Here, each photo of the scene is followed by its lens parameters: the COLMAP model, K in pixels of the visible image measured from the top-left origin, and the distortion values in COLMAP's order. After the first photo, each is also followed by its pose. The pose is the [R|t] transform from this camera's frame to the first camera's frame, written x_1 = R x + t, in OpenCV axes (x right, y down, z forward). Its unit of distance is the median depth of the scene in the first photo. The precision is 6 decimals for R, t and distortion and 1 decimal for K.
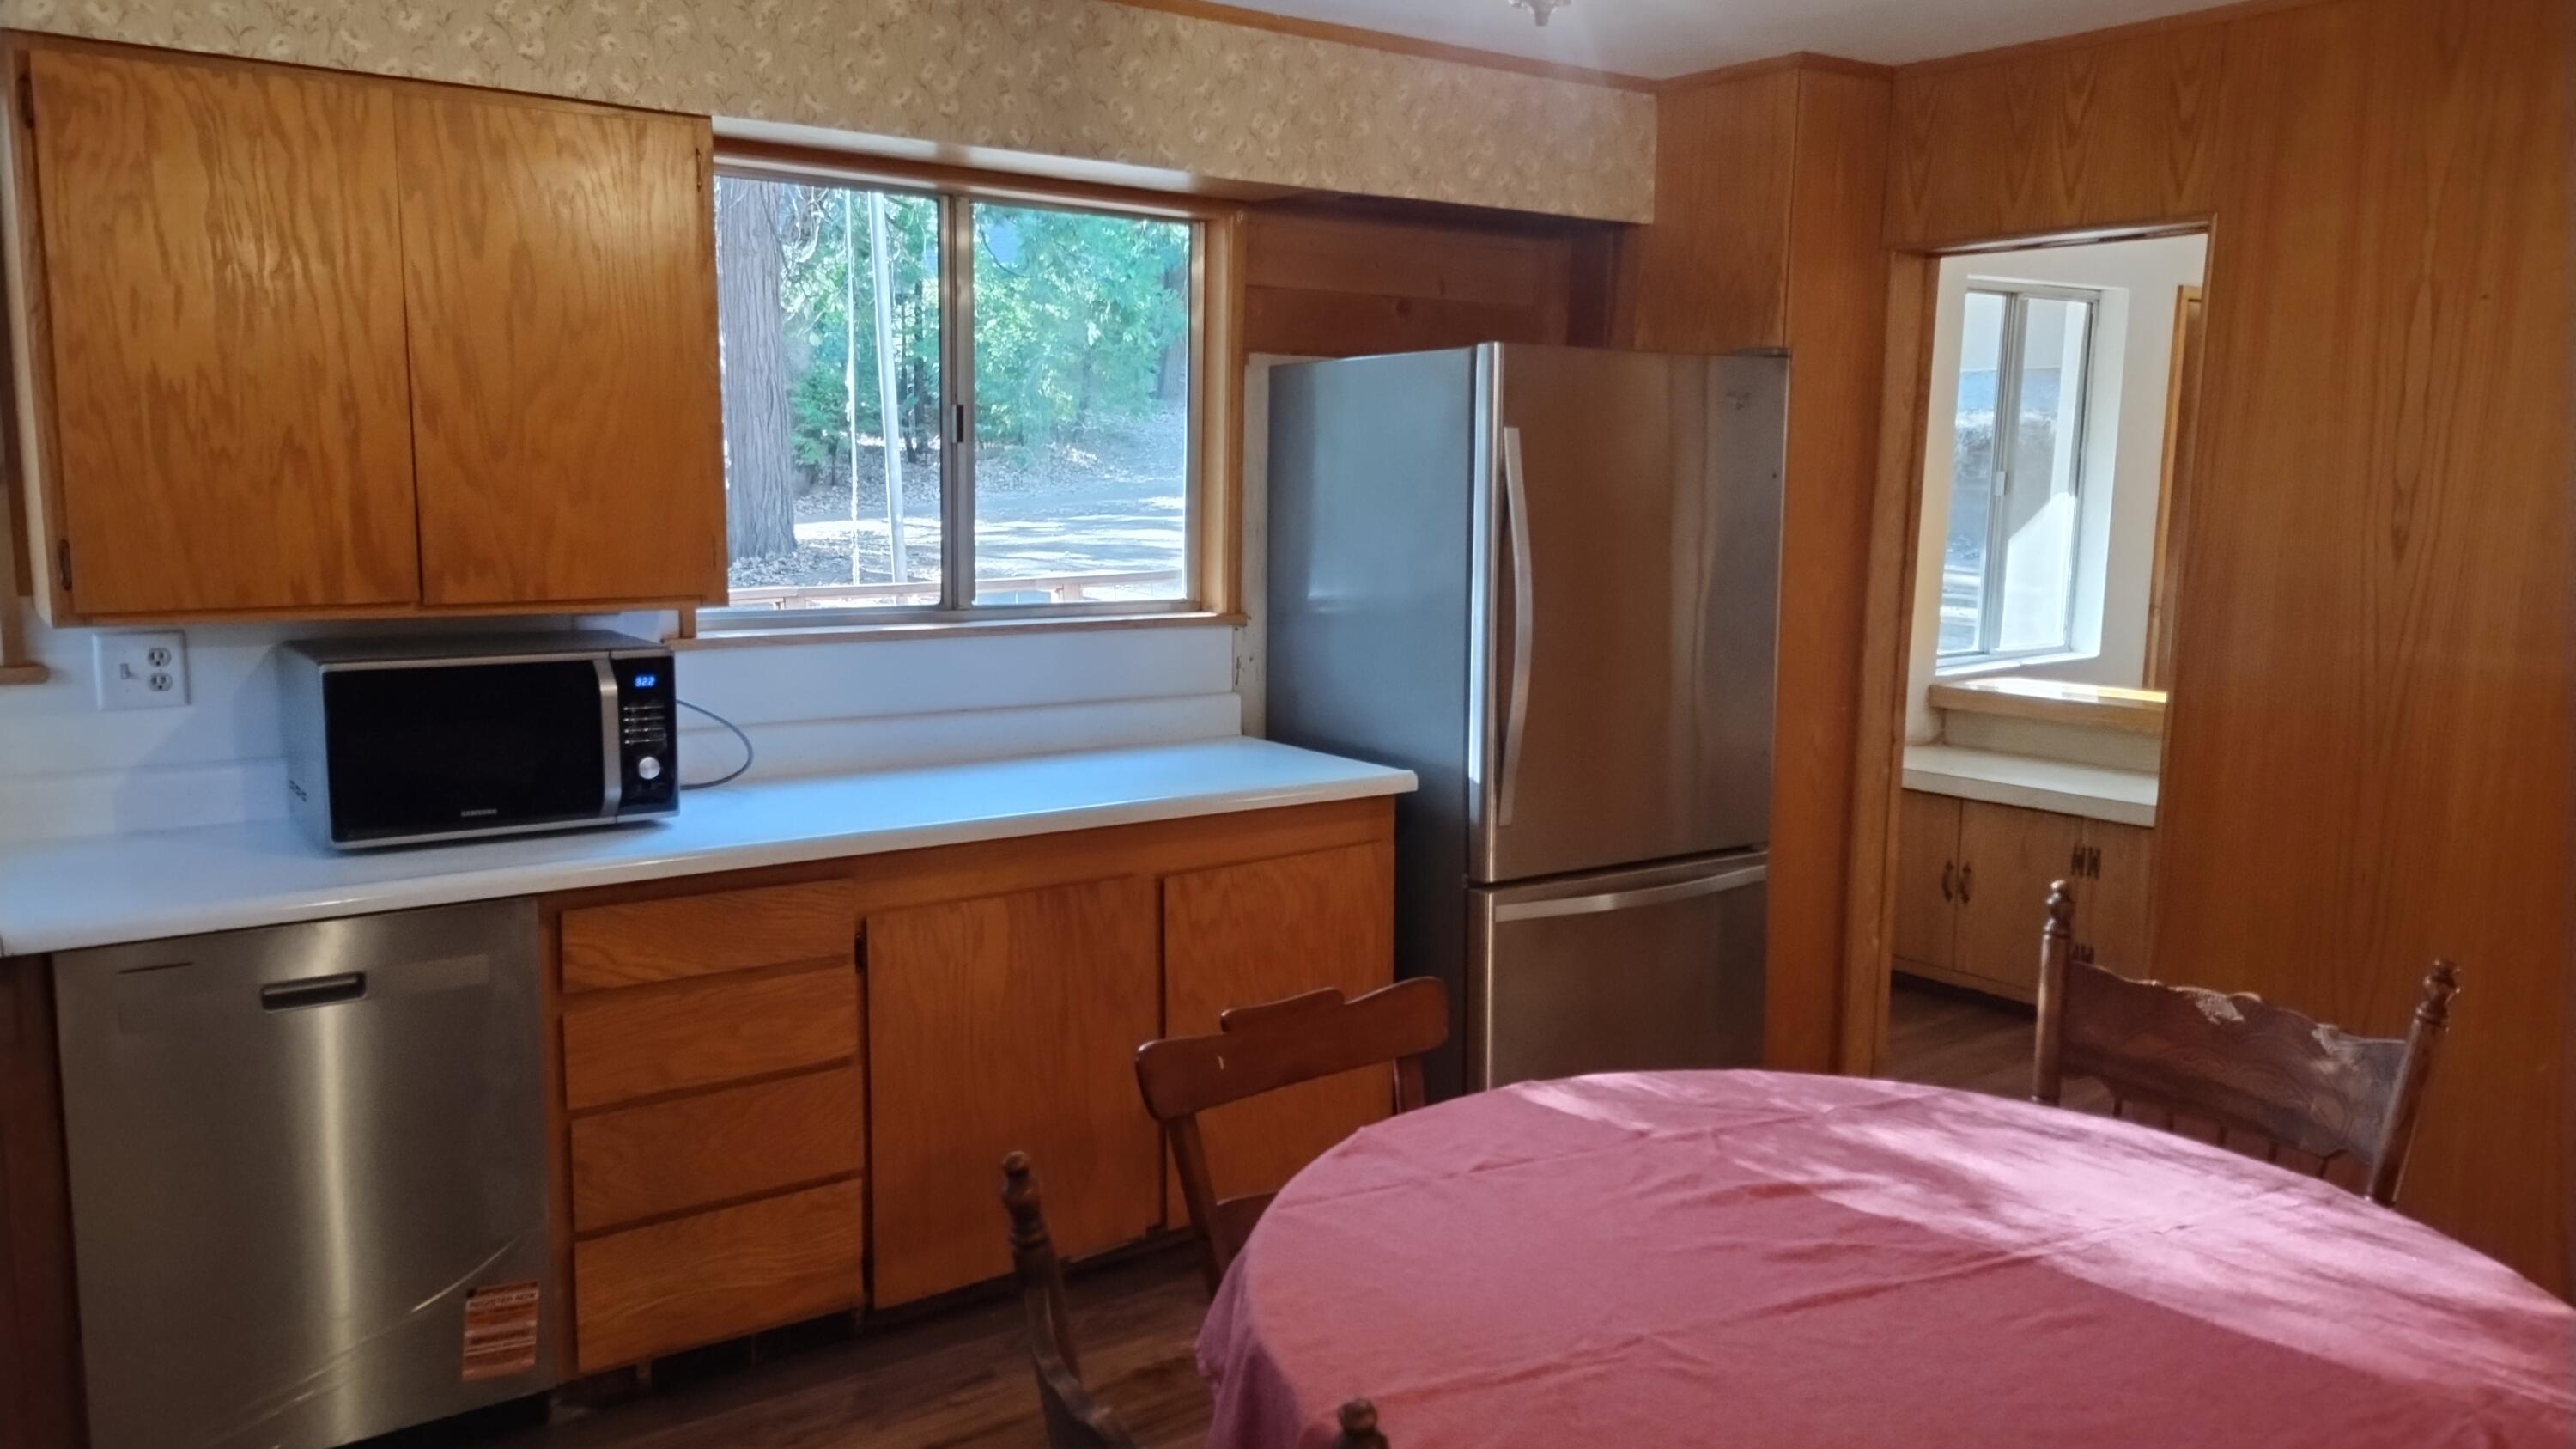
lens RADIAL K [[1905.9, 0, 1278.4], [0, 1905.9, 729.8], [0, 0, 1]] dist [0.041553, -0.039784]
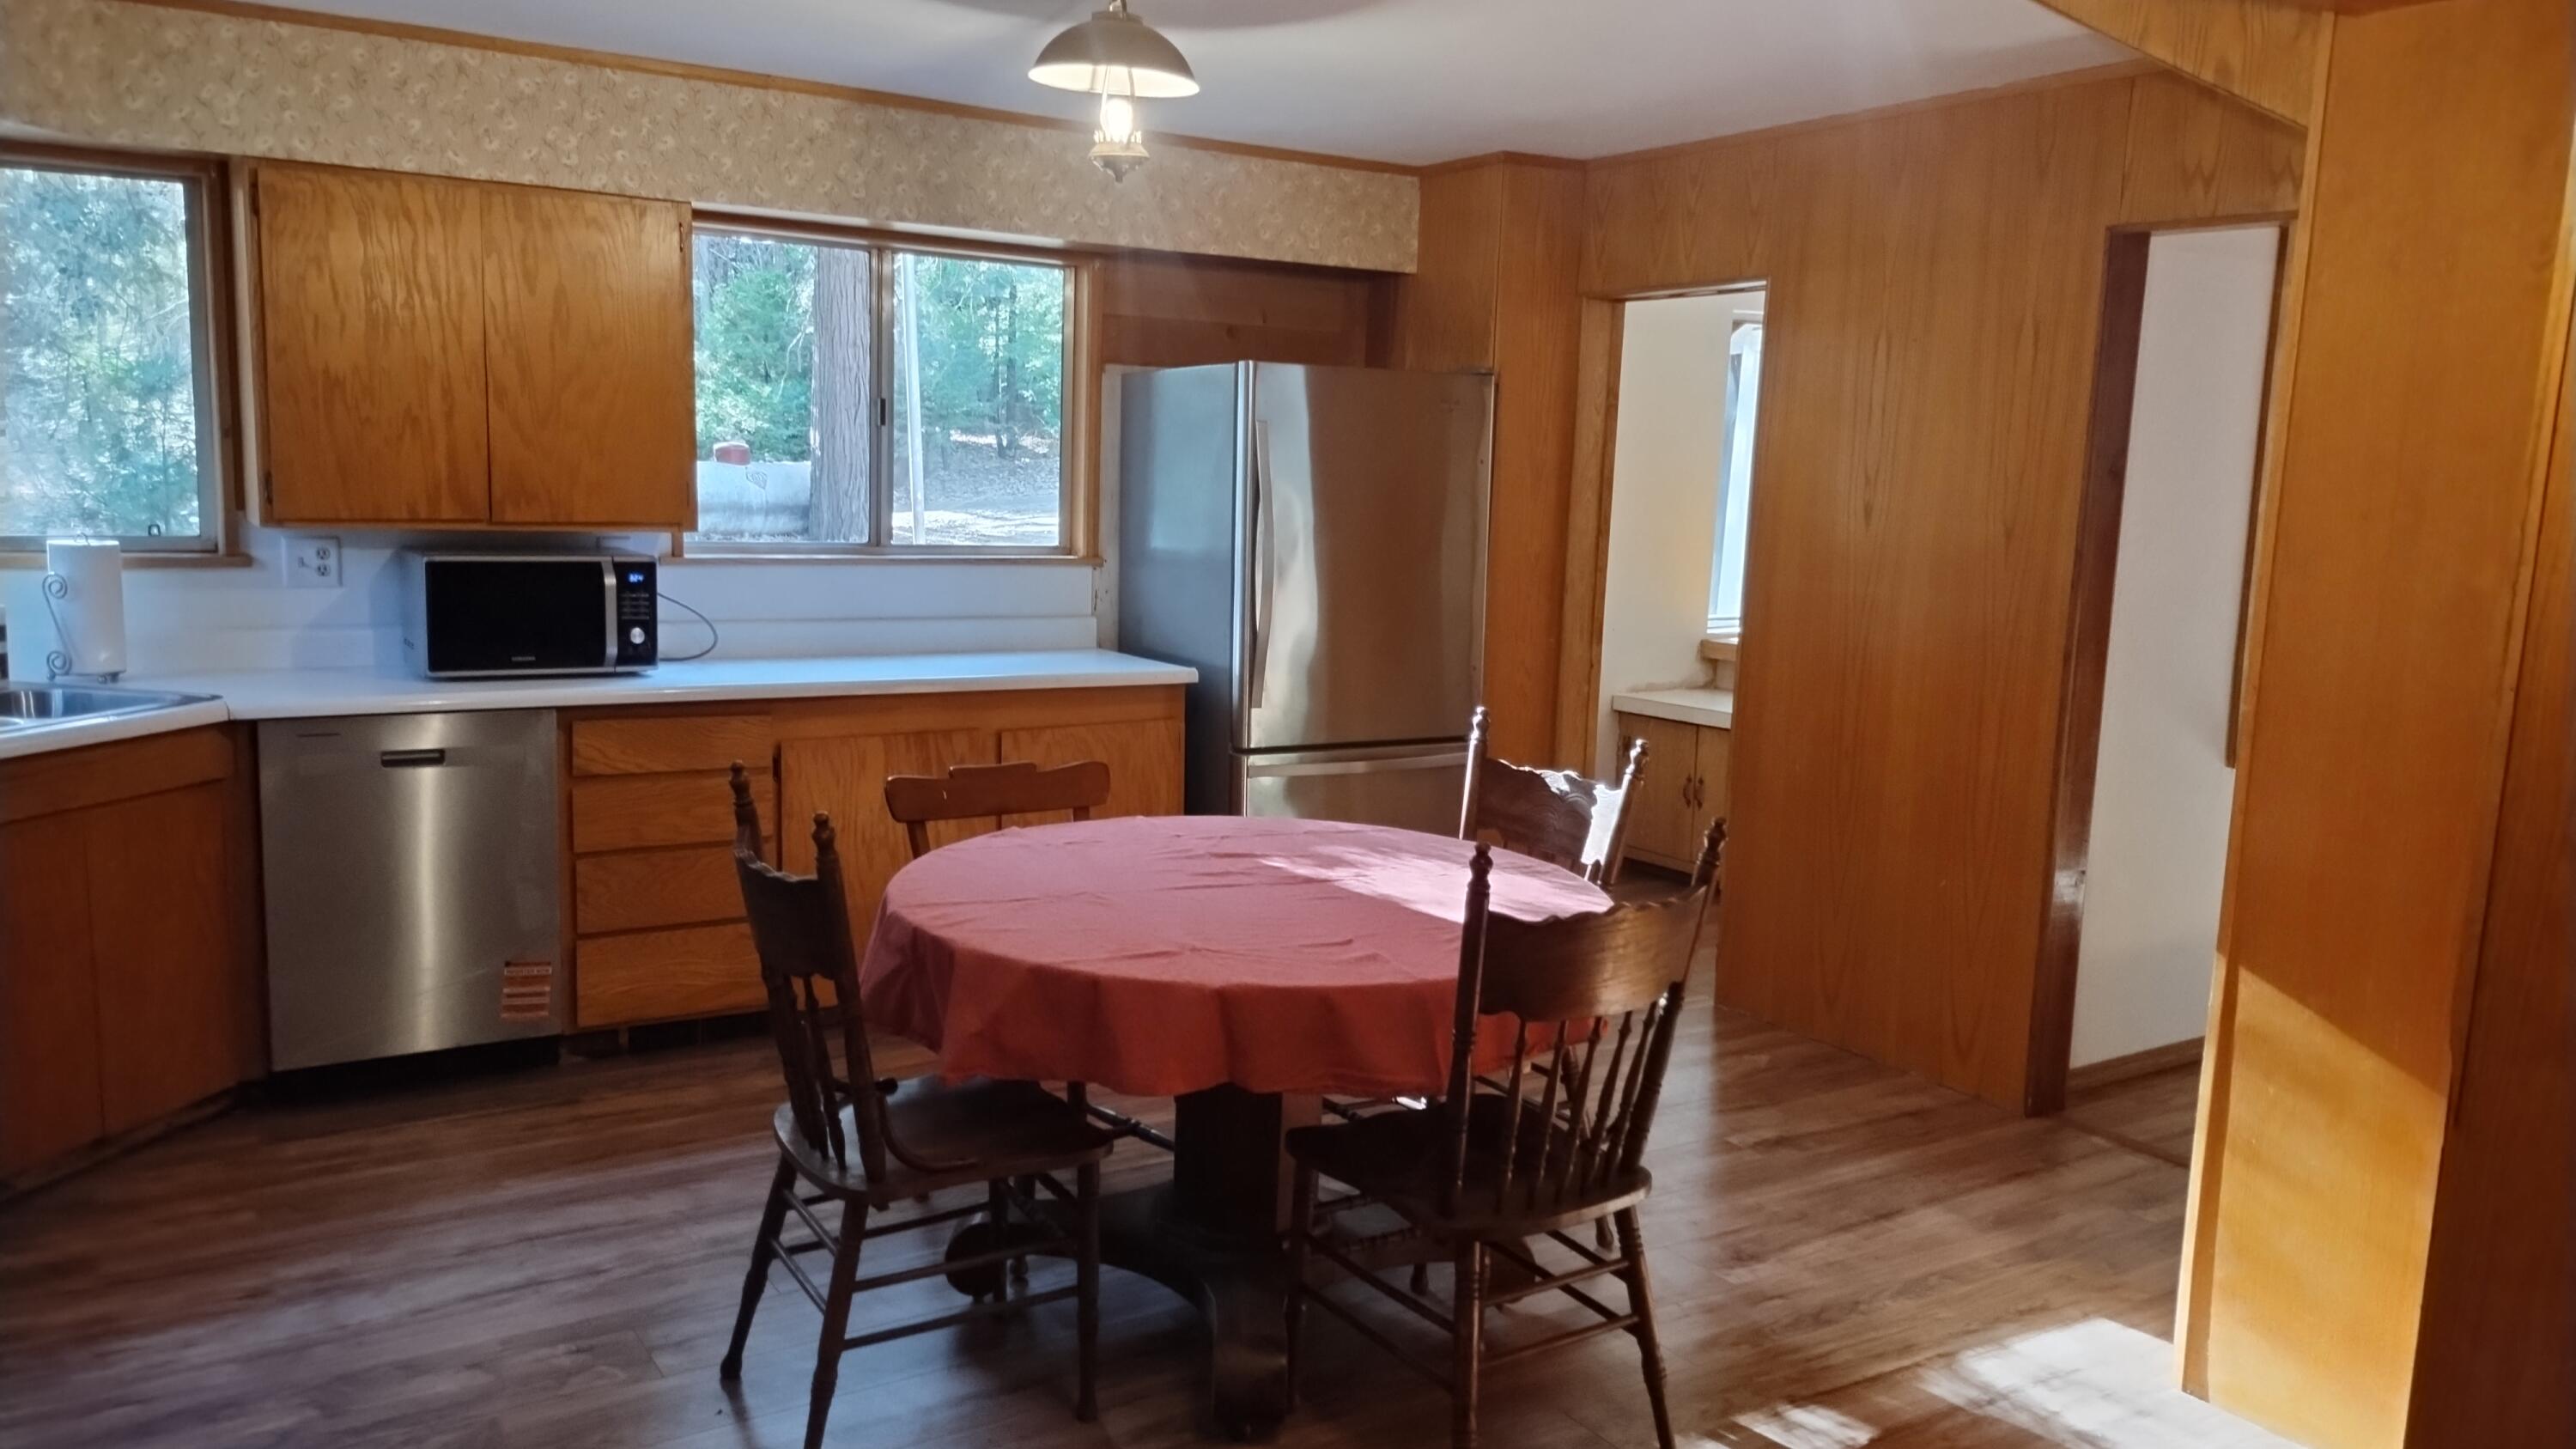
lens RADIAL K [[1905.9, 0, 1278.6], [0, 1905.9, 725.4], [0, 0, 1]] dist [0.041553, -0.039784]
pose [[0.998067, 0.026830, -0.056051, 0.256489], [-0.027081, 0.999626, -0.003722, 0.081432], [0.055931, 0.005232, 0.998421, -0.464830]]
